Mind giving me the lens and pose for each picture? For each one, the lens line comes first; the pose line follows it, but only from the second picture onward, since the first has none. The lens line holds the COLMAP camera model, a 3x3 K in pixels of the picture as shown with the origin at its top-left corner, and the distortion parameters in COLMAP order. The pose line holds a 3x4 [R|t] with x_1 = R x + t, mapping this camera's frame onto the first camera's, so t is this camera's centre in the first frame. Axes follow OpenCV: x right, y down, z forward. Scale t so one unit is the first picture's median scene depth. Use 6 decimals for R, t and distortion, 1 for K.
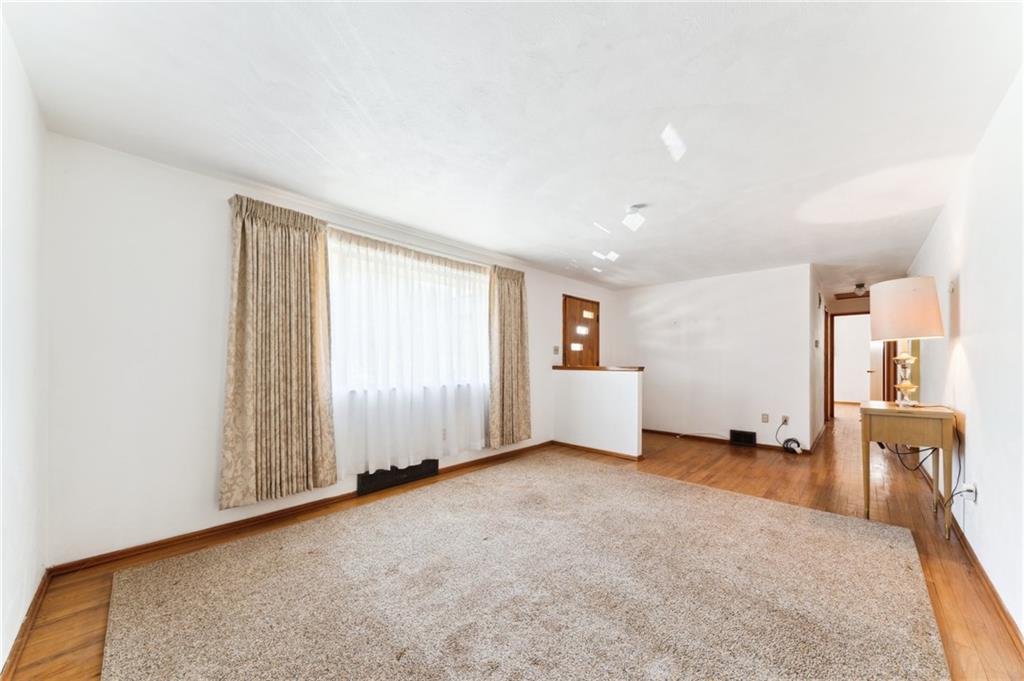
lens RADIAL K [[359.1, 0, 512.4], [0, 359.1, 359.4], [0, 0, 1]] dist [0.001490, 0.000173]
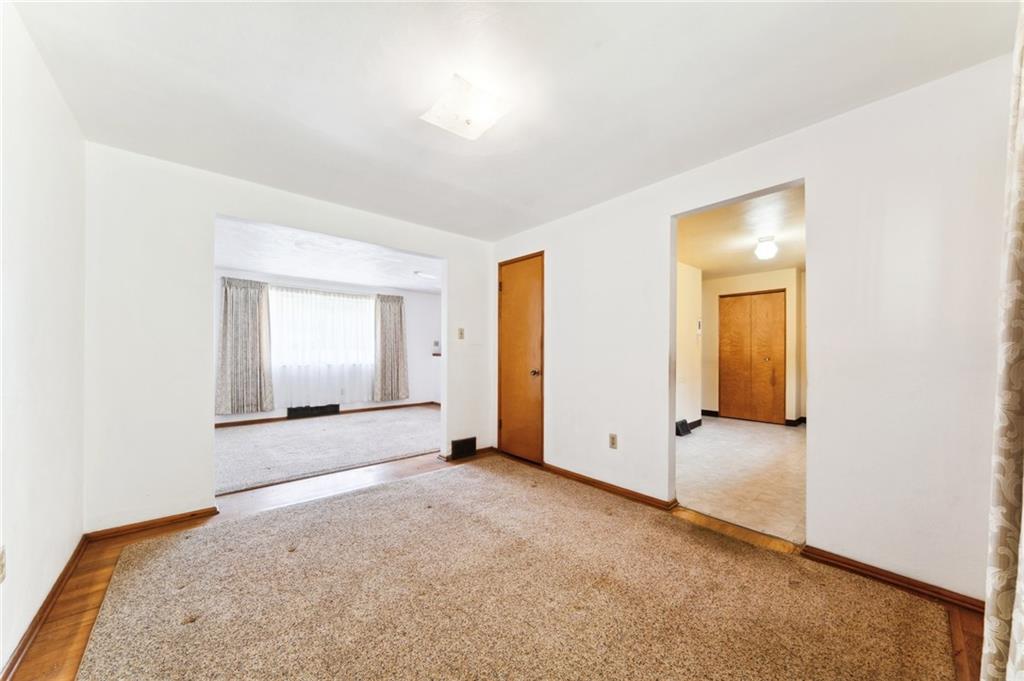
lens RADIAL K [[359.1, 0, 510.1], [0, 359.1, 348.5], [0, 0, 1]] dist [0.001490, 0.000173]
pose [[0.996809, 0.009236, -0.079292, 1.025713], [-0.008743, 0.999940, 0.006552, -0.030942], [0.079347, -0.005838, 0.996830, -0.937229]]
